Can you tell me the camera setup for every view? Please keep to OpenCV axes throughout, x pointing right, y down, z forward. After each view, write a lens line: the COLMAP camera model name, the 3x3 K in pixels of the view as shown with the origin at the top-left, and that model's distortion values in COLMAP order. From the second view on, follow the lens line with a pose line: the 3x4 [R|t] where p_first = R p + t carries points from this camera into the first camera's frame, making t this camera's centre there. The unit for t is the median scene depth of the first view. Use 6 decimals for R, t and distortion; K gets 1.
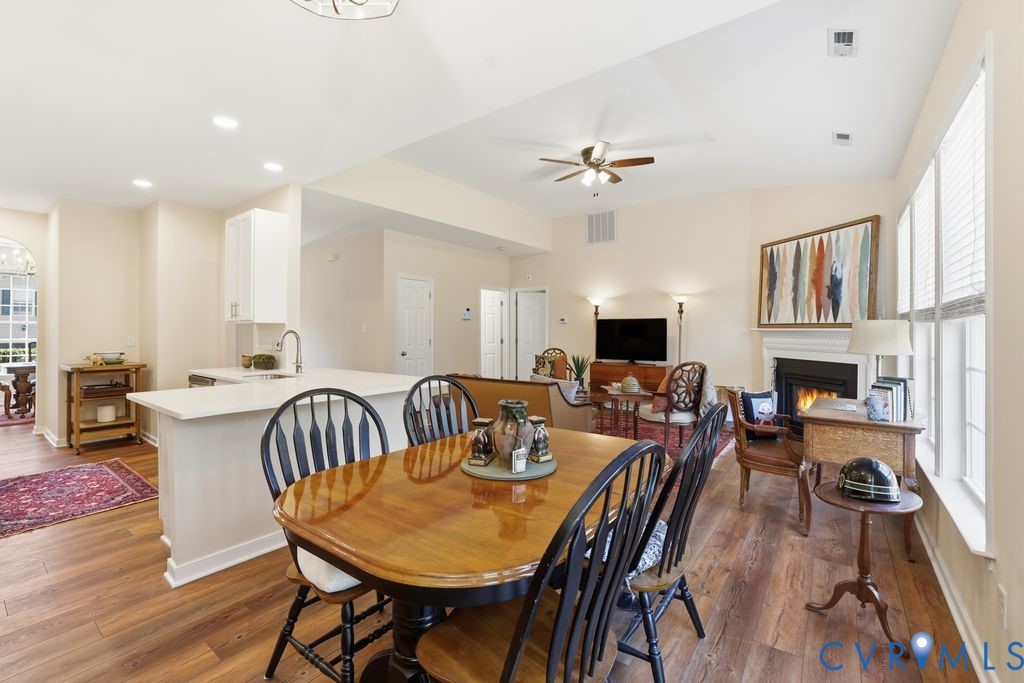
lens RADIAL K [[434.9, 0, 518.7], [0, 434.9, 333.2], [0, 0, 1]] dist [-0.015138, 0.001475]
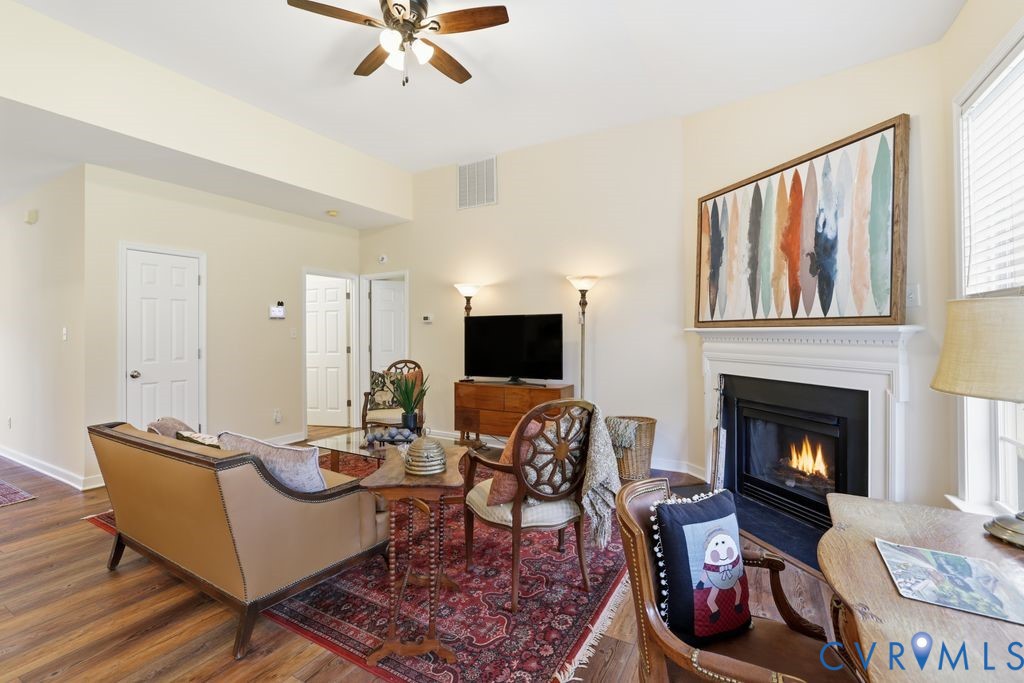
lens RADIAL K [[455.2, 0, 504.7], [0, 455.2, 333.0], [0, 0, 1]] dist [-0.016526, 0.000325]
pose [[0.993885, -0.008456, 0.110095, 0.214710], [0.009204, 0.999938, -0.006288, -0.002307], [-0.110035, 0.007263, 0.993901, 0.393818]]
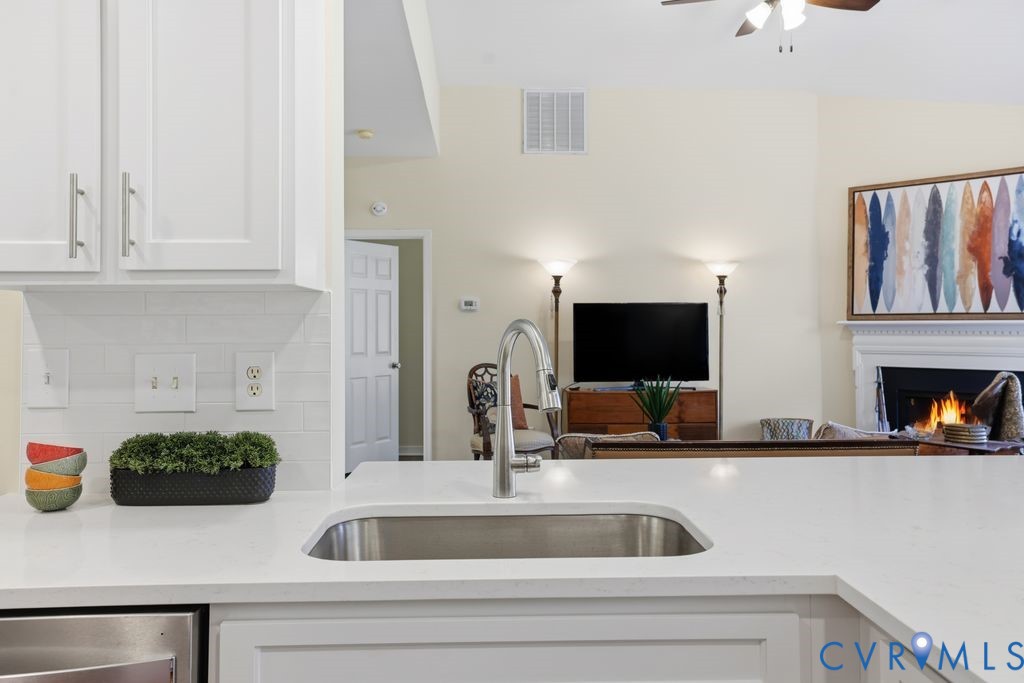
lens RADIAL K [[749.3, 0, 511.4], [0, 749.3, 336.2], [0, 0, 1]] dist [0.017036, 0.003436]
pose [[0.788594, -0.009542, 0.614840, -0.538271], [0.008084, 0.999954, 0.005151, 0.001490], [-0.614861, 0.000909, 0.788635, 0.480611]]
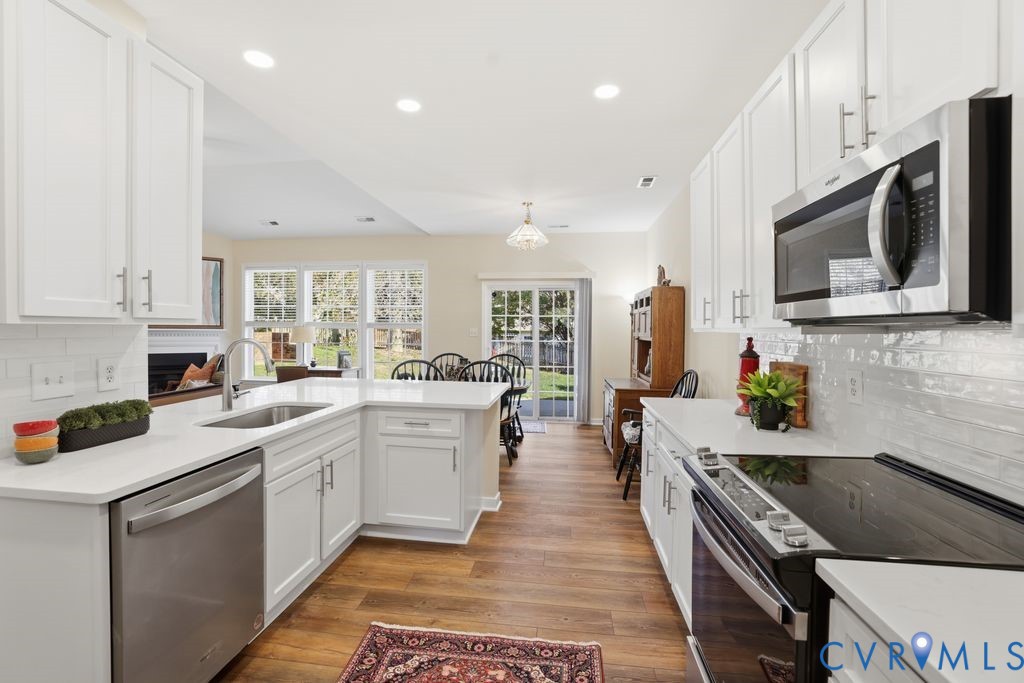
lens RADIAL K [[434.9, 0, 508.6], [0, 434.9, 336.3], [0, 0, 1]] dist [-0.015138, 0.001475]
pose [[-0.491575, -0.017234, 0.870665, -0.850946], [-0.003373, 0.999834, 0.017887, -0.014108], [-0.870829, 0.005856, -0.491552, 0.681954]]
